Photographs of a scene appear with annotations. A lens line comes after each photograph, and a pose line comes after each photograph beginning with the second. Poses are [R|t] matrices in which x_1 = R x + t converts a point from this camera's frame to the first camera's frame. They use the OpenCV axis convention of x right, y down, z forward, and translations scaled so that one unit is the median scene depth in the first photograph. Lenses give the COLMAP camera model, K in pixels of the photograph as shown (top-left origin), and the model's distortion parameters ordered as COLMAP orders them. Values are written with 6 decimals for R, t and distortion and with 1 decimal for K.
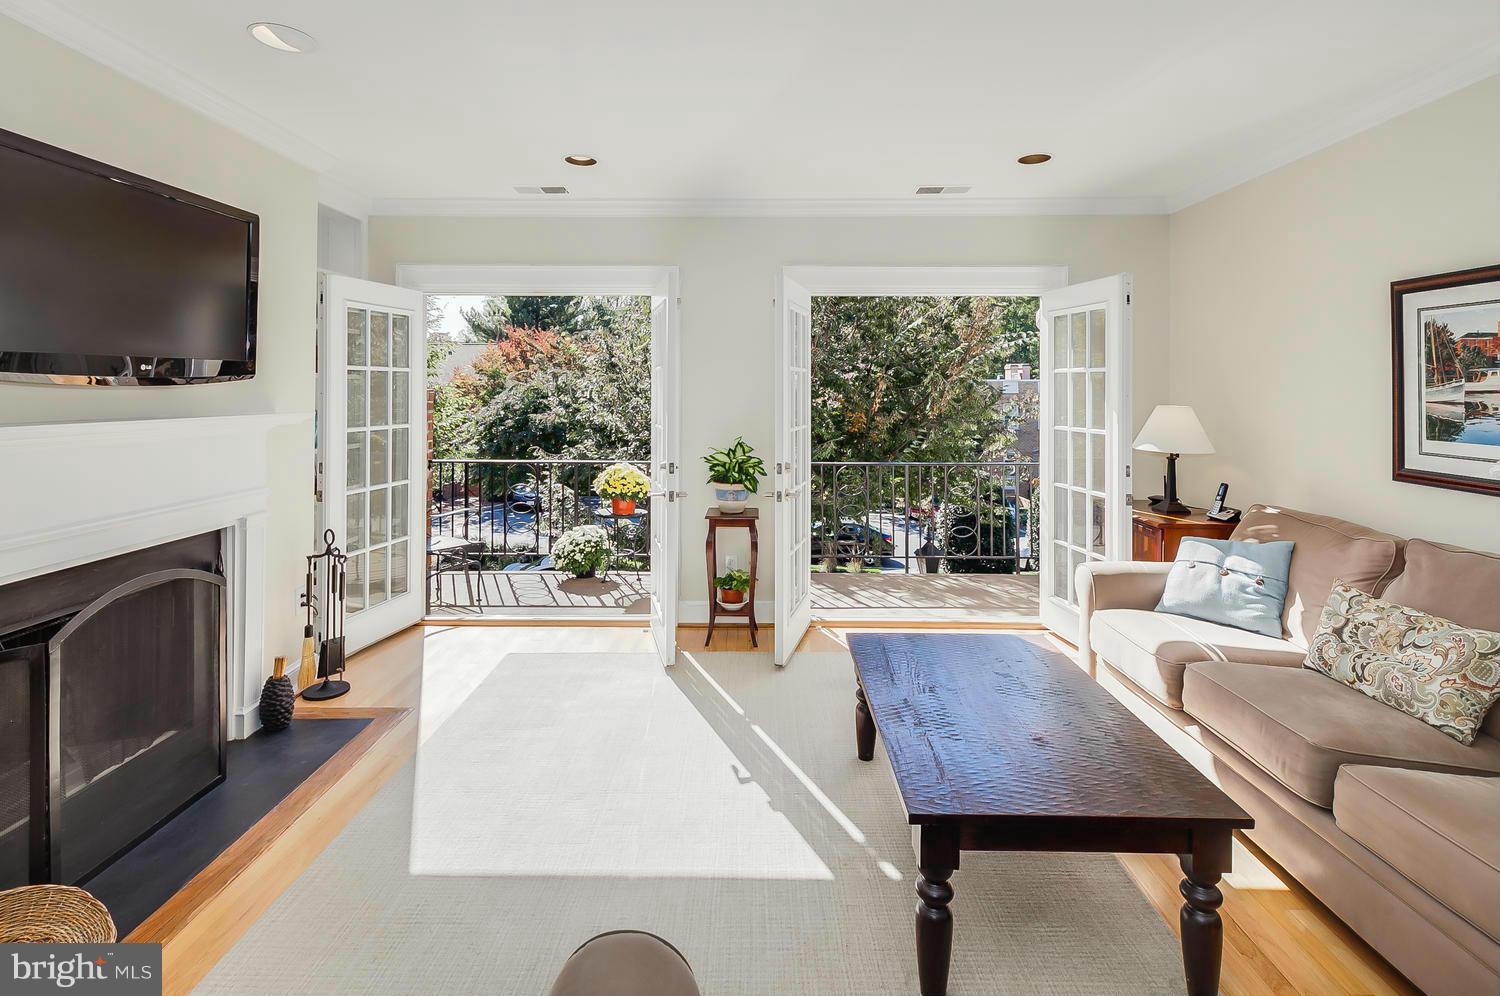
lens RADIAL K [[730.6, 0, 747.9], [0, 730.6, 384.0], [0, 0, 1]] dist [0.001625, -0.001722]
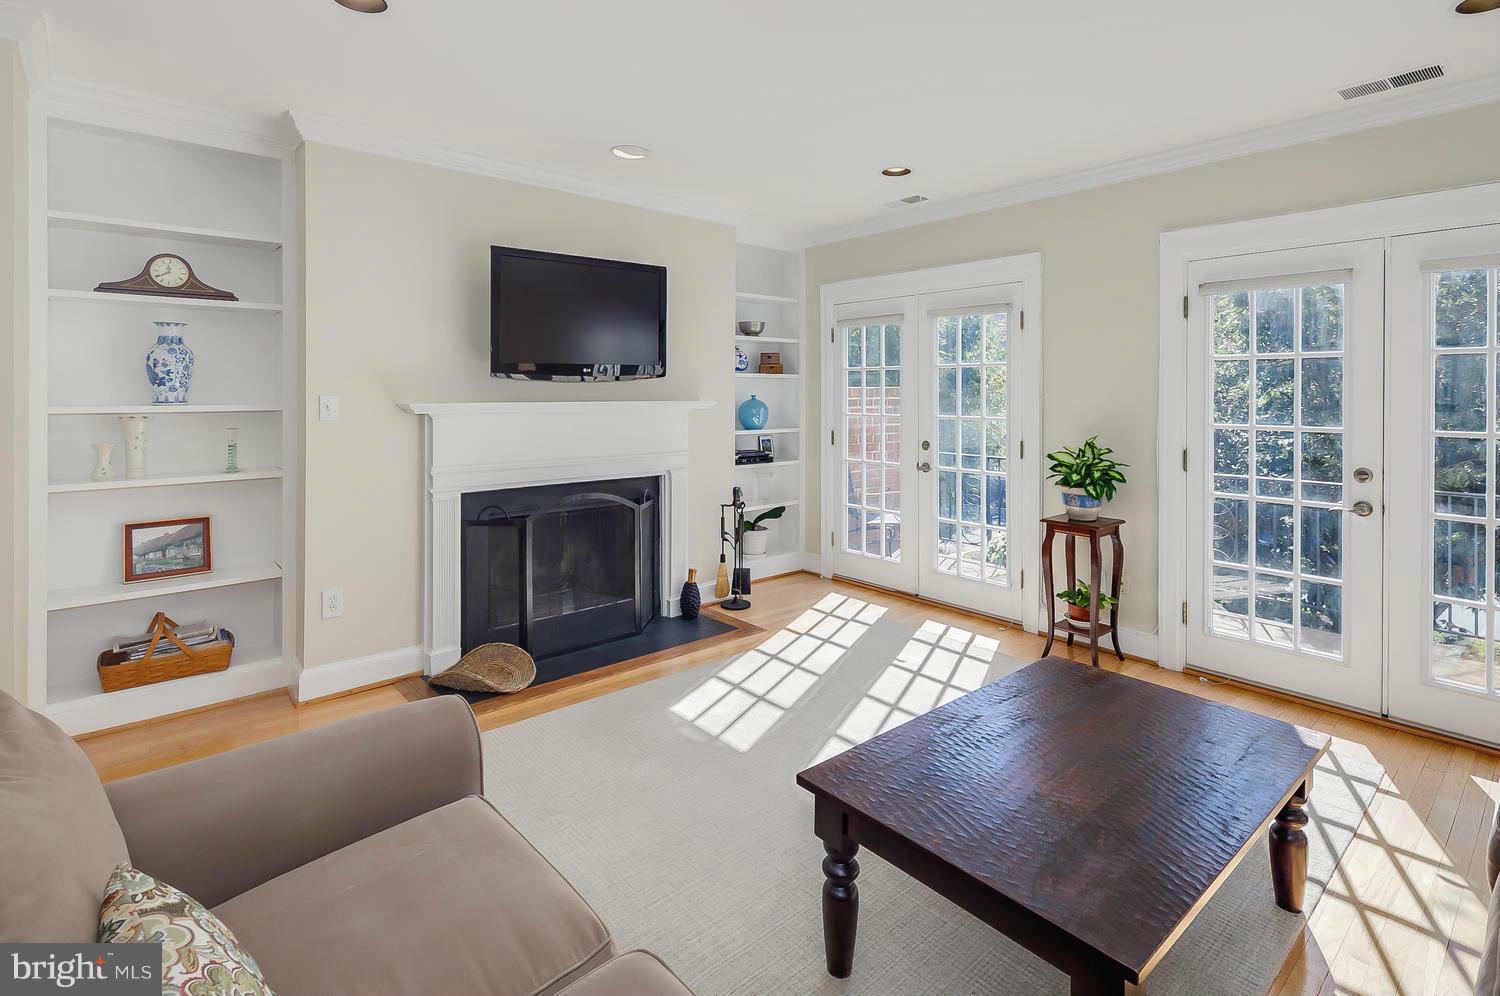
lens RADIAL K [[737.5, 0, 753.5], [0, 737.5, 393.7], [0, 0, 1]] dist [-0.005702, -0.000871]
pose [[0.648414, 0.000395, -0.761288, 0.534404], [0.005859, 0.999968, 0.005508, 0.018091], [0.761266, -0.008032, 0.648390, 0.145086]]
